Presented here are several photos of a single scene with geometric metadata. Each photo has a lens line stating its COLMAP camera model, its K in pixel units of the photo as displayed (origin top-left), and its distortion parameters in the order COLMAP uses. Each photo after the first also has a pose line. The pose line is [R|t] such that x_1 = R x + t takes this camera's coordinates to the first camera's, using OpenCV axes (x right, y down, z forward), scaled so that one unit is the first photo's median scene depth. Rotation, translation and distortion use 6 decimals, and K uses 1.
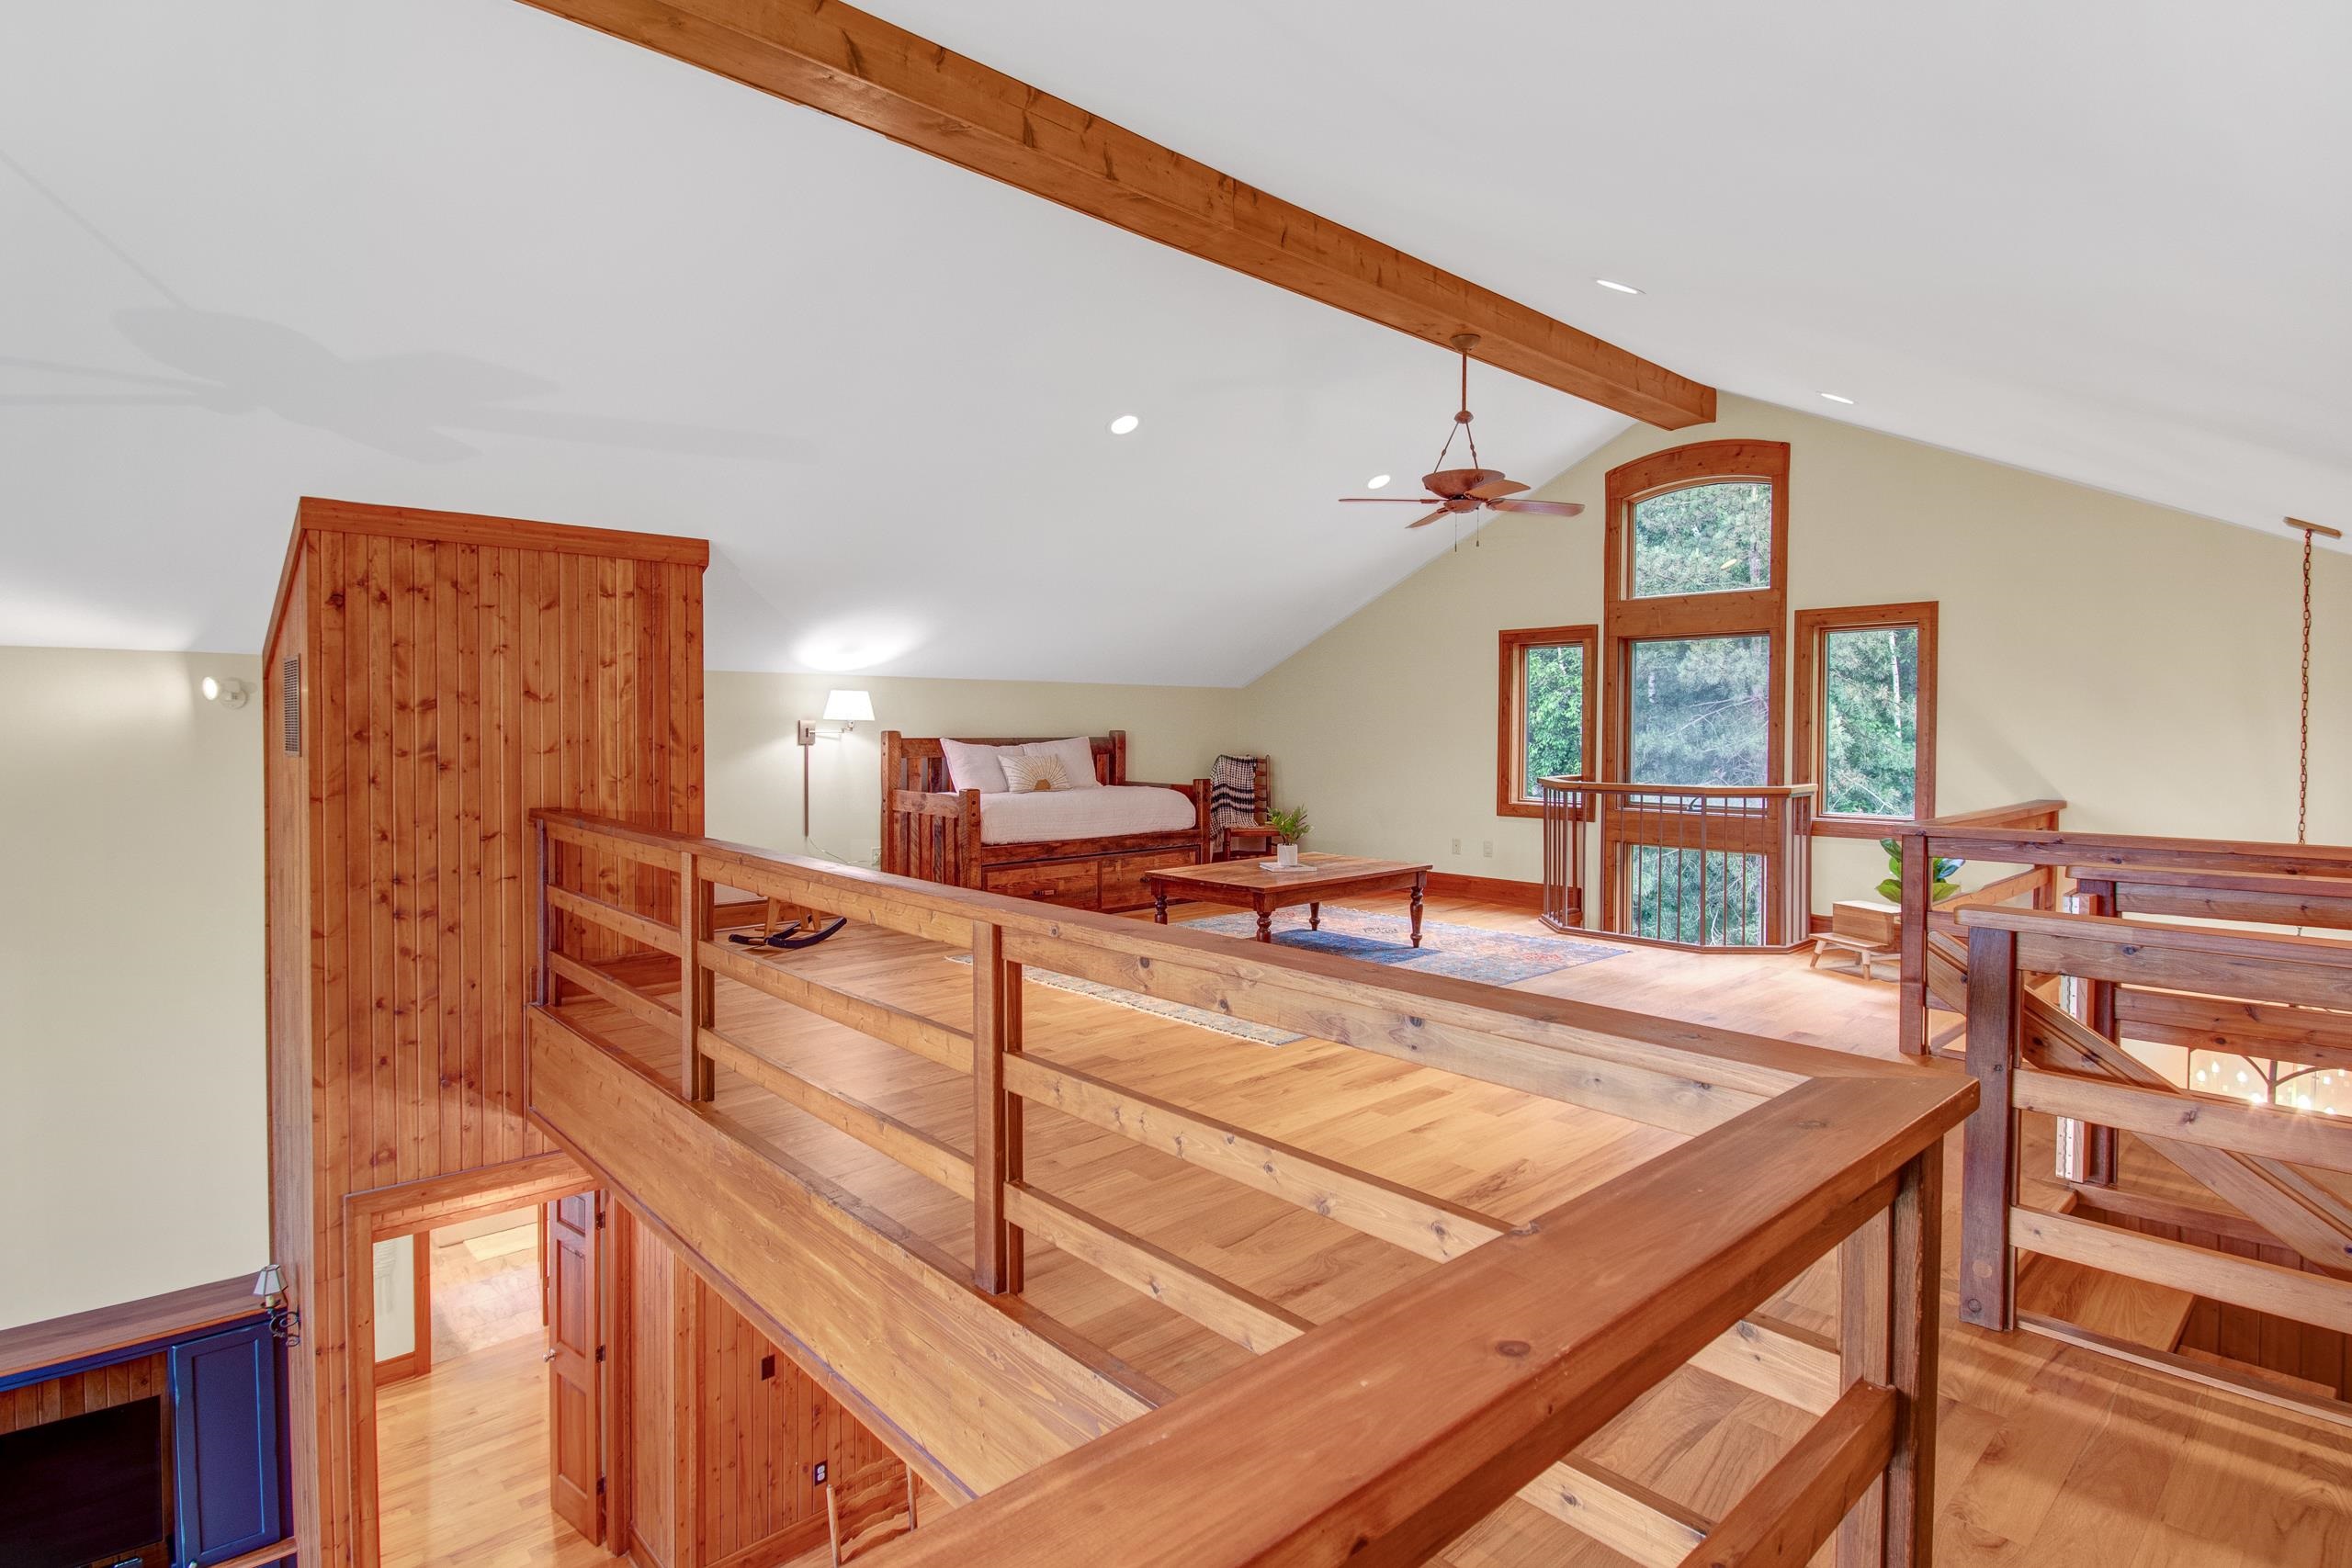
lens RADIAL K [[1123.7, 0, 1178.1], [0, 1123.7, 769.3], [0, 0, 1]] dist [0.001693, 0.000121]
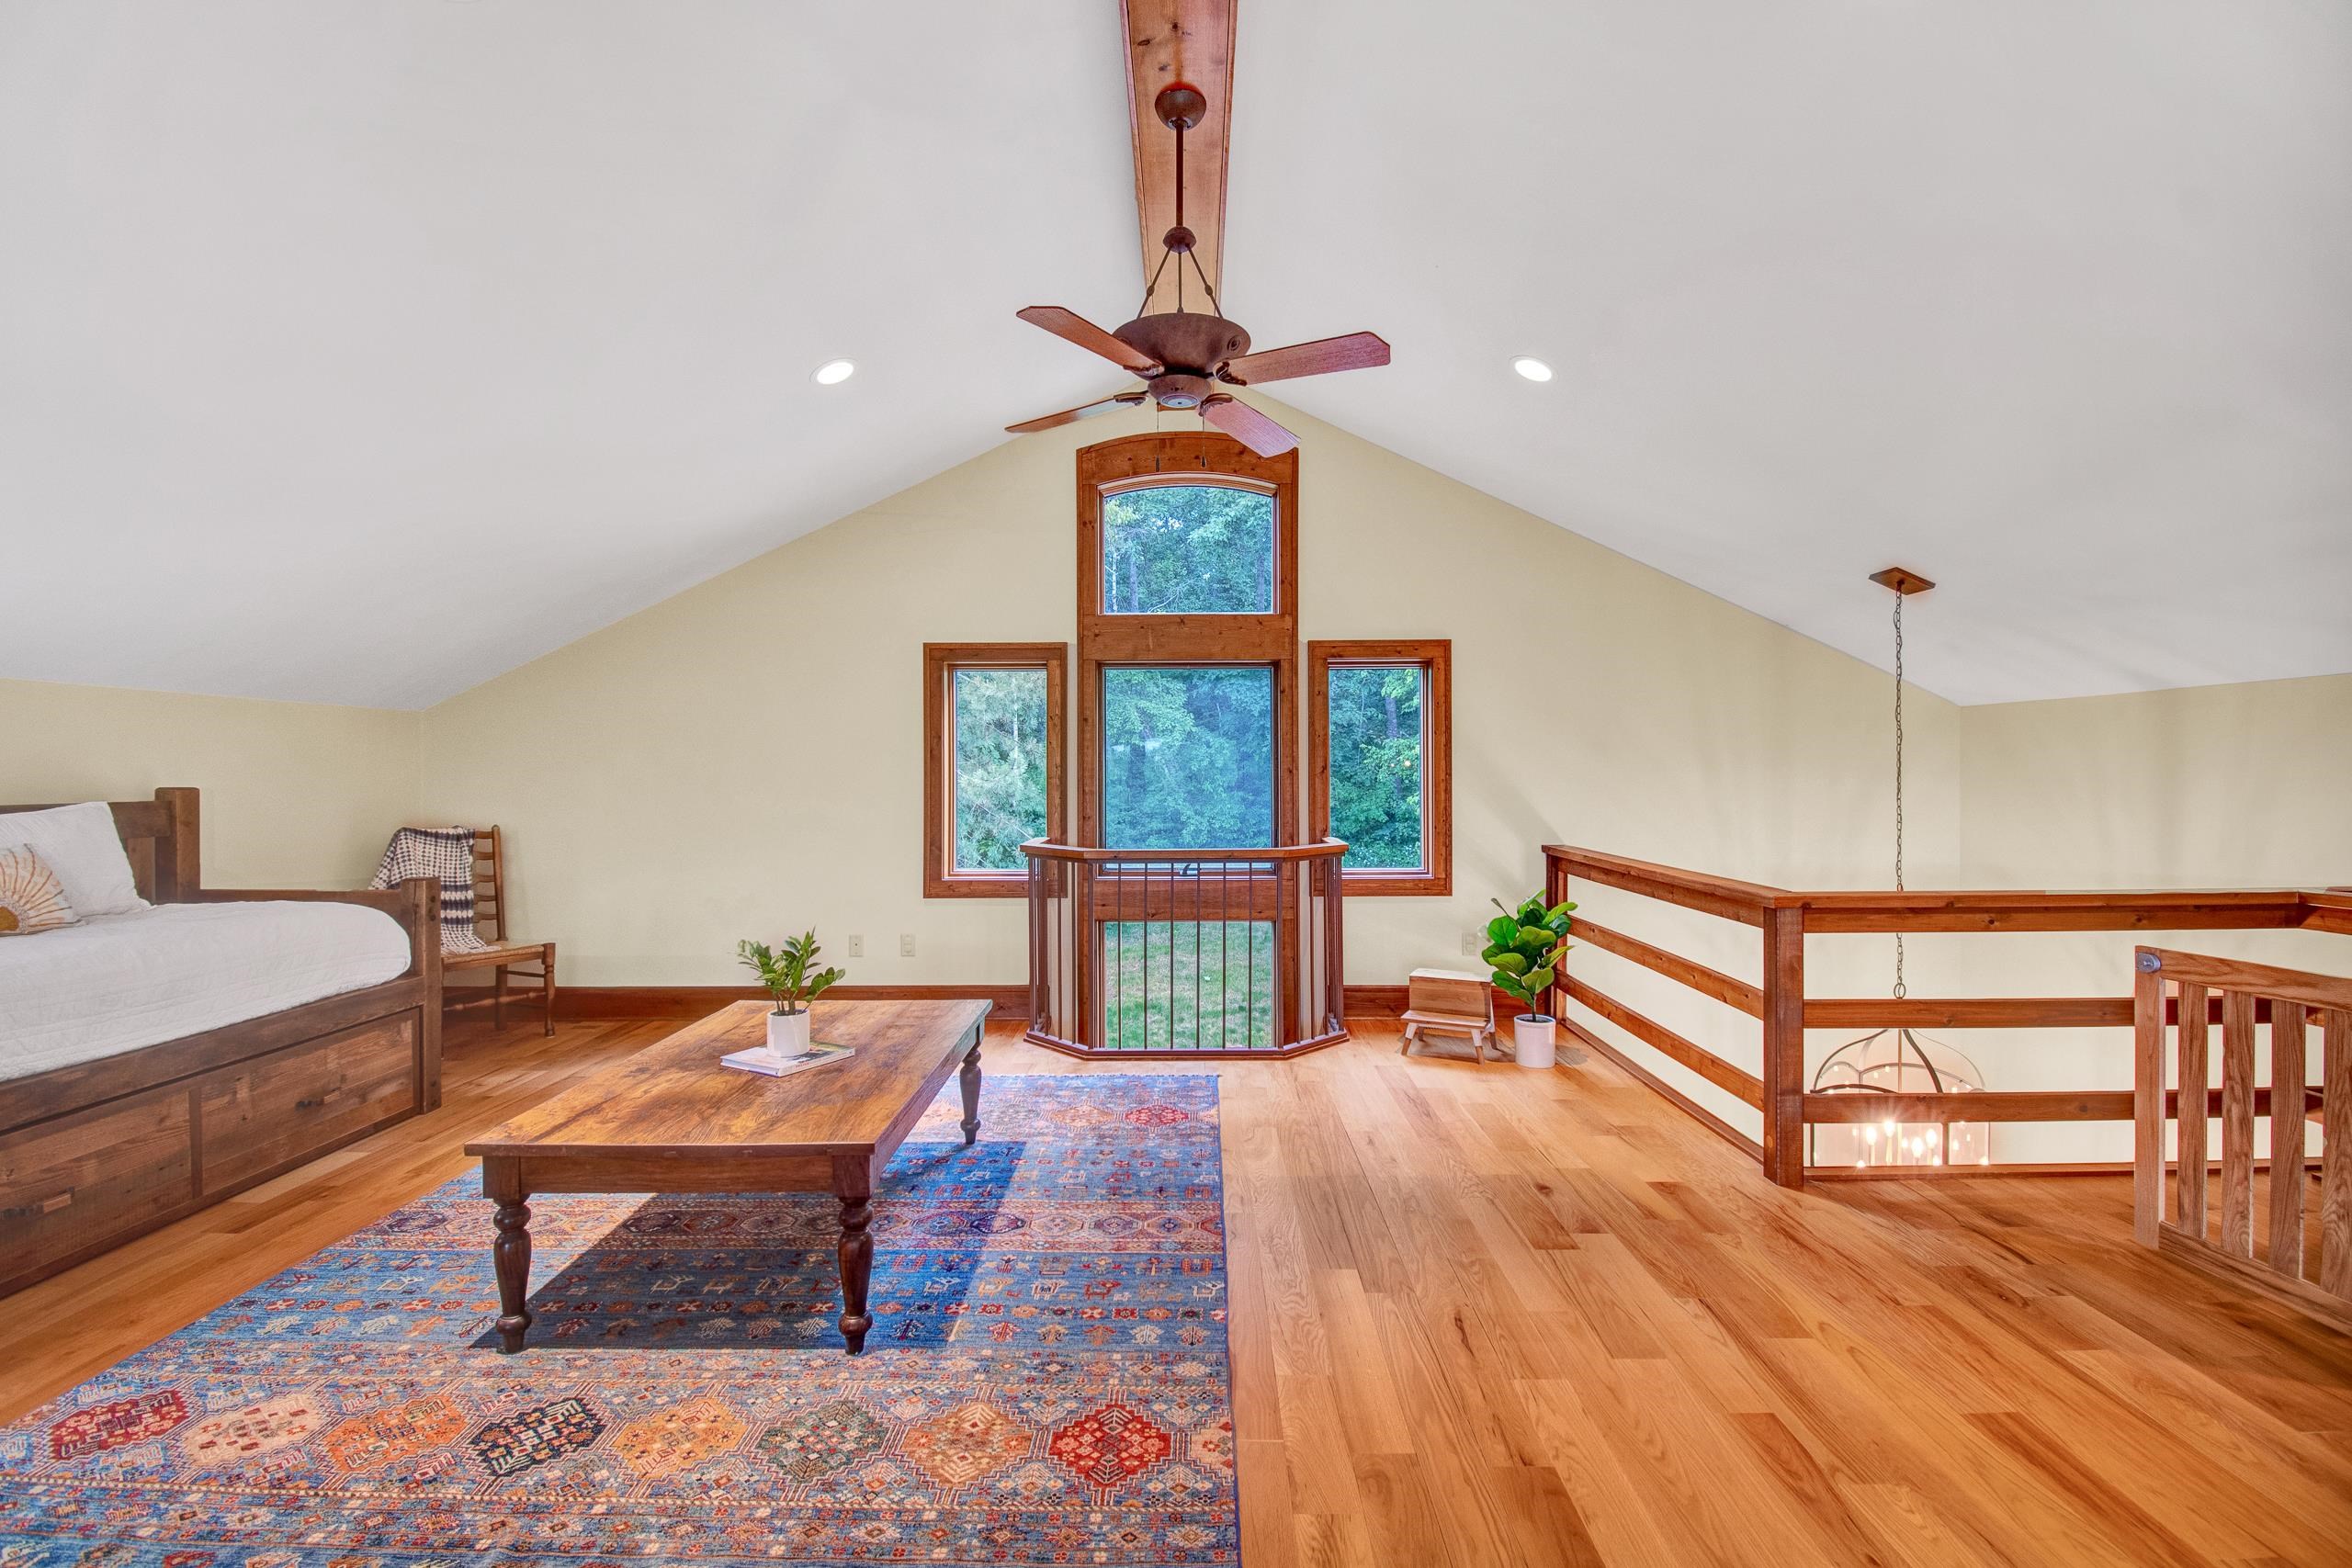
lens RADIAL K [[1039.4, 0, 1174.6], [0, 1039.4, 779.3], [0, 0, 1]] dist [-0.018940, -0.000586]
pose [[0.683338, -0.005933, 0.730078, -0.099708], [0.033096, 0.999191, -0.022857, -0.016080], [-0.729352, 0.039782, 0.682981, 0.465329]]
